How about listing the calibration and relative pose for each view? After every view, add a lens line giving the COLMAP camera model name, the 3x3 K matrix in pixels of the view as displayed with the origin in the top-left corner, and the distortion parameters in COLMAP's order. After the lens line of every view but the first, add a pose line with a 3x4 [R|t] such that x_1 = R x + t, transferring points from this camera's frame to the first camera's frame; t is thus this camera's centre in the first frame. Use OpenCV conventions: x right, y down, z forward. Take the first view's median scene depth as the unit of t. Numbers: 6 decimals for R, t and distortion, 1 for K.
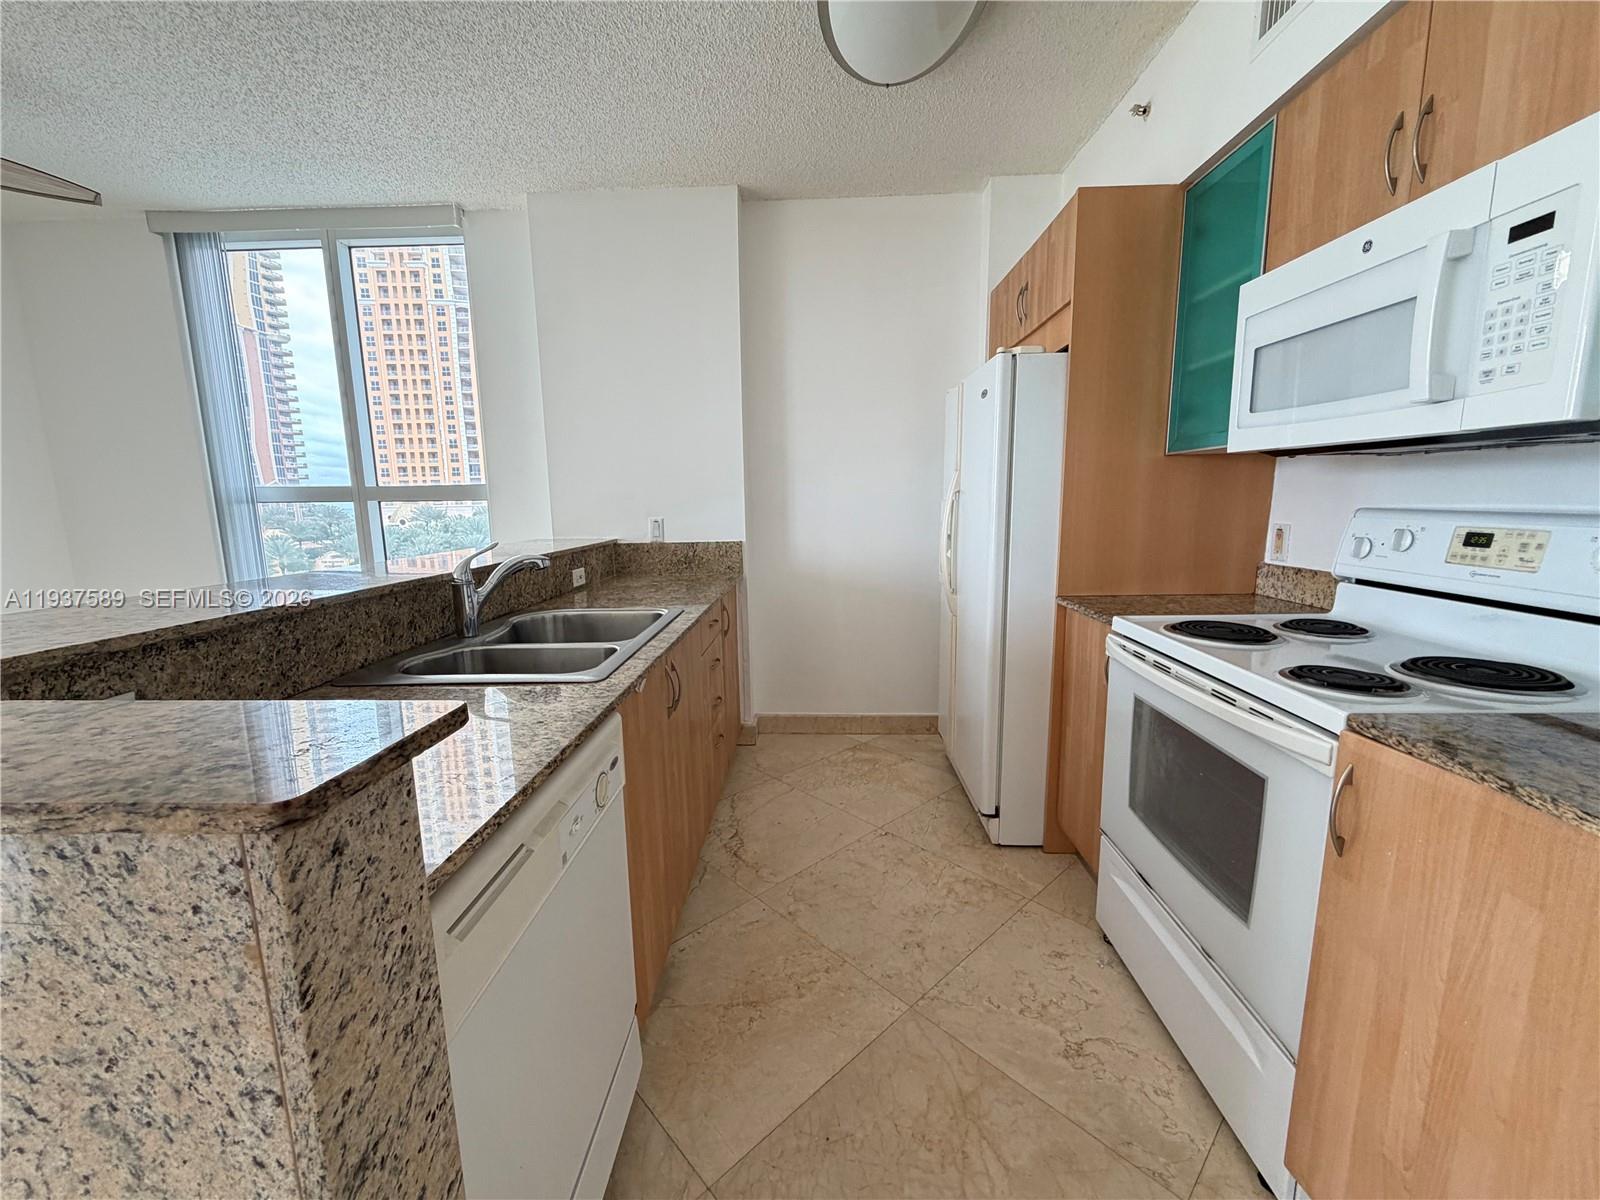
lens RADIAL K [[637.5, 0, 799.6], [0, 637.5, 598.3], [0, 0, 1]] dist [0.008113, 0.000068]
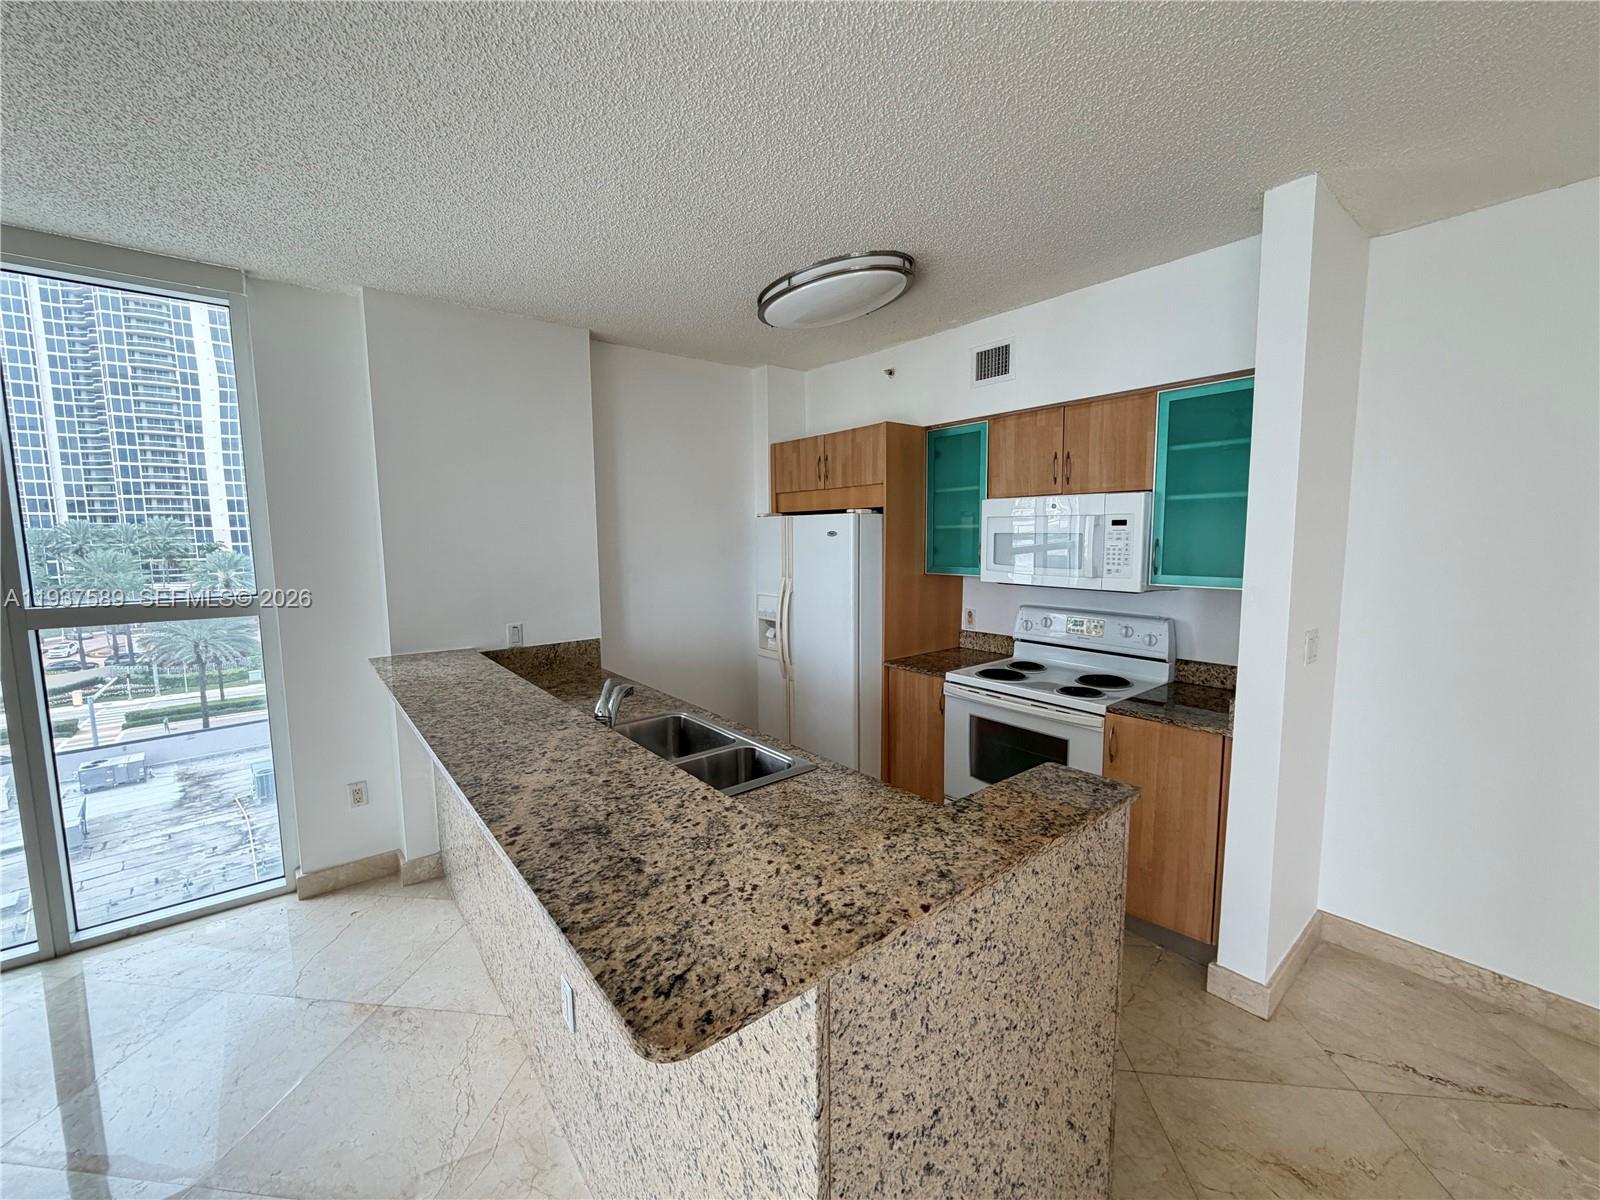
lens RADIAL K [[637.5, 0, 795.3], [0, 637.5, 599.5], [0, 0, 1]] dist [0.008113, 0.000068]
pose [[0.756015, -0.059282, 0.651865, -0.988801], [0.098360, 0.994871, -0.023600, -0.175598], [-0.647122, 0.081959, 0.757968, -0.094795]]
